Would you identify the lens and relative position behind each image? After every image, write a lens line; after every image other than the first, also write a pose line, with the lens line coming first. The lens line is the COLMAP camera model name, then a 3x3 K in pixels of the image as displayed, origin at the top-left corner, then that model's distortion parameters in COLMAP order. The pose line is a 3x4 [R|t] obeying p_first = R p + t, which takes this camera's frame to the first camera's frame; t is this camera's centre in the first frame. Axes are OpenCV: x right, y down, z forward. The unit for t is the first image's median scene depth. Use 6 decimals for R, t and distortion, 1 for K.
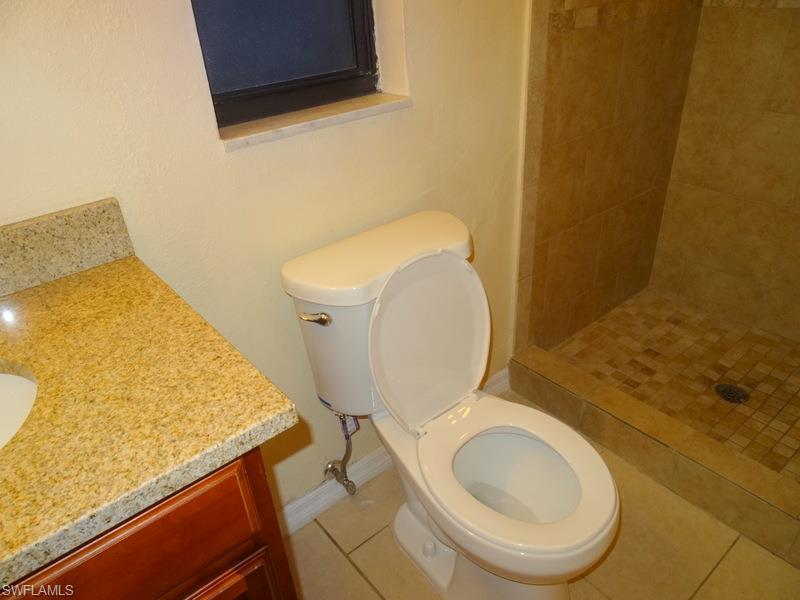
lens RADIAL K [[572.6, 0, 400.0], [0, 572.6, 300.0], [0, 0, 1]] dist [-0.001156, 0.001316]
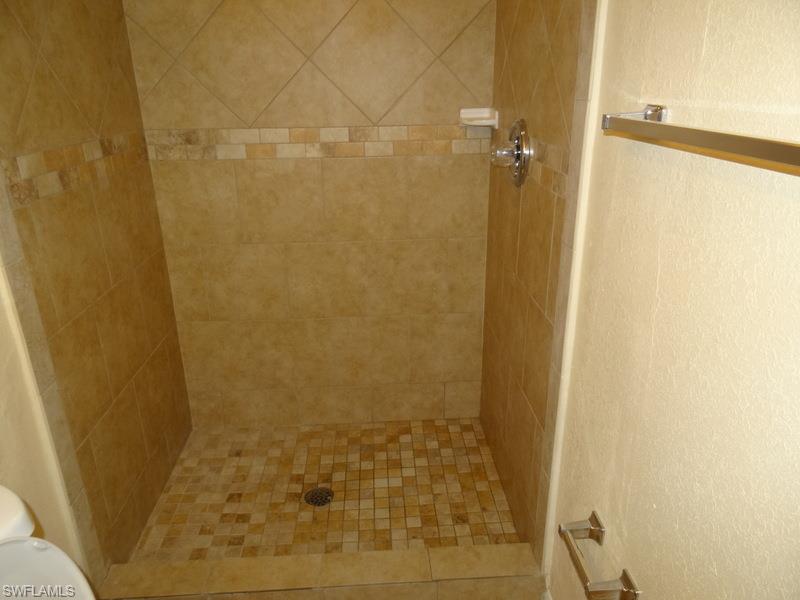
lens RADIAL K [[572.6, 0, 400.0], [0, 572.6, 300.0], [0, 0, 1]] dist [-0.001156, 0.001316]
pose [[0.594810, -0.241689, 0.766673, -0.045704], [0.394948, 0.918549, -0.016846, -0.086234], [-0.700155, 0.312816, 0.641817, 0.105334]]
